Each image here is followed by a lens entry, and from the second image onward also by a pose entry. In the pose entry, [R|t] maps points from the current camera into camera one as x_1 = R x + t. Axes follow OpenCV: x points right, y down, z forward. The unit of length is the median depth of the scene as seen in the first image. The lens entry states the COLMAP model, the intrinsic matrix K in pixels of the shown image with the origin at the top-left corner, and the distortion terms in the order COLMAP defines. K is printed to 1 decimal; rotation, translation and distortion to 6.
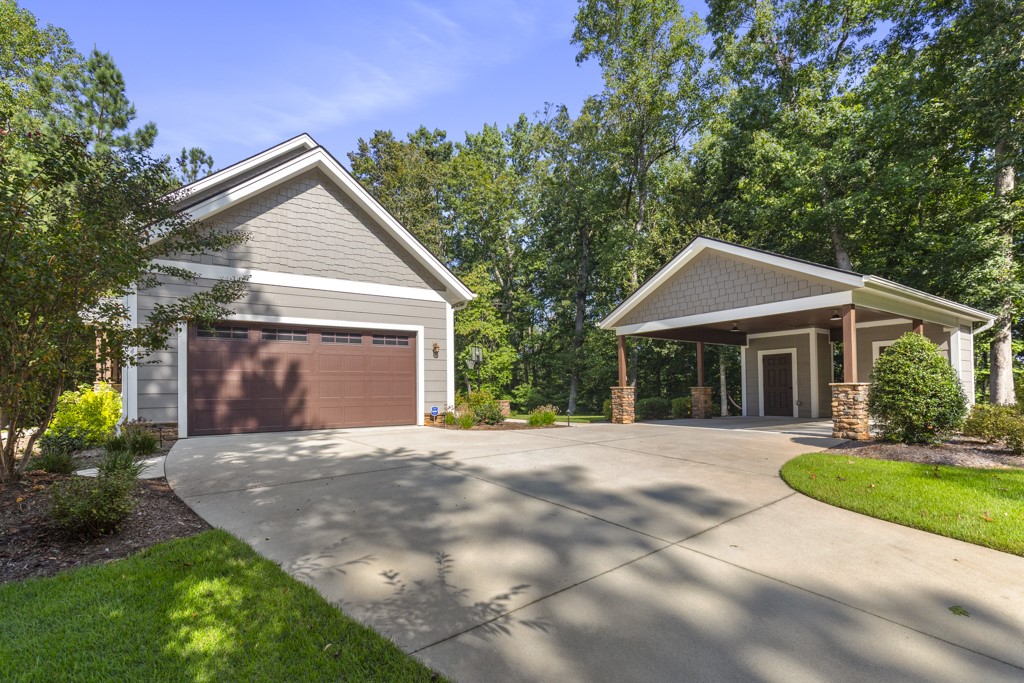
lens RADIAL K [[456.4, 0, 511.6], [0, 456.4, 379.5], [0, 0, 1]] dist [0.004597, 0.000009]
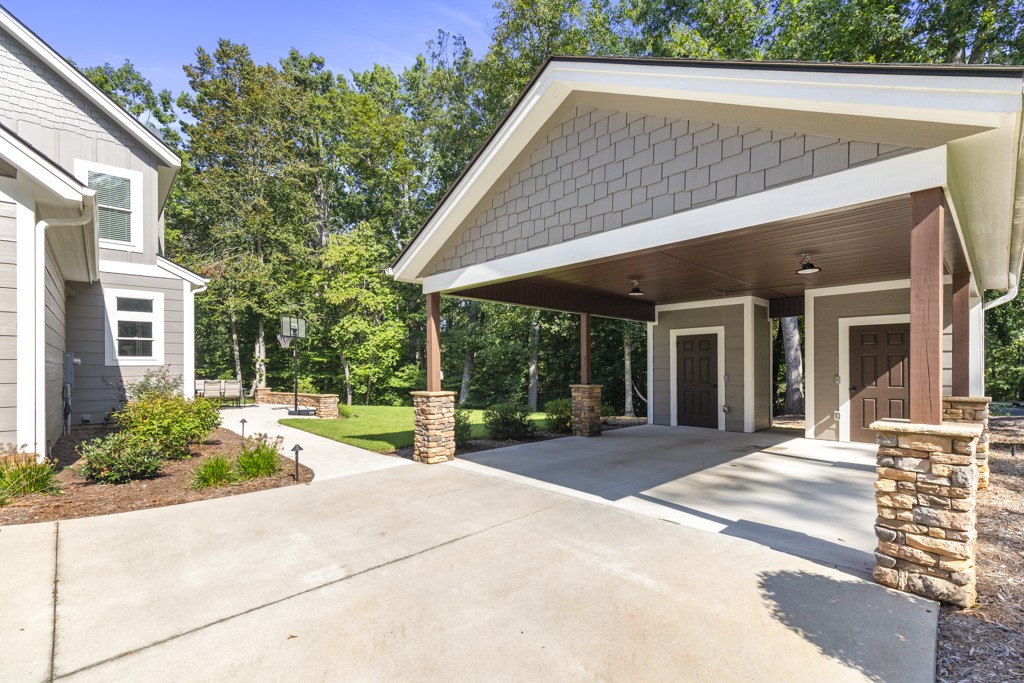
lens RADIAL K [[456.4, 0, 515.2], [0, 456.4, 365.2], [0, 0, 1]] dist [0.004597, 0.000009]
pose [[0.984967, 0.006777, 0.172611, 0.192167], [-0.010132, 0.999776, 0.018562, -0.019881], [-0.172446, -0.020032, 0.984815, 0.364124]]
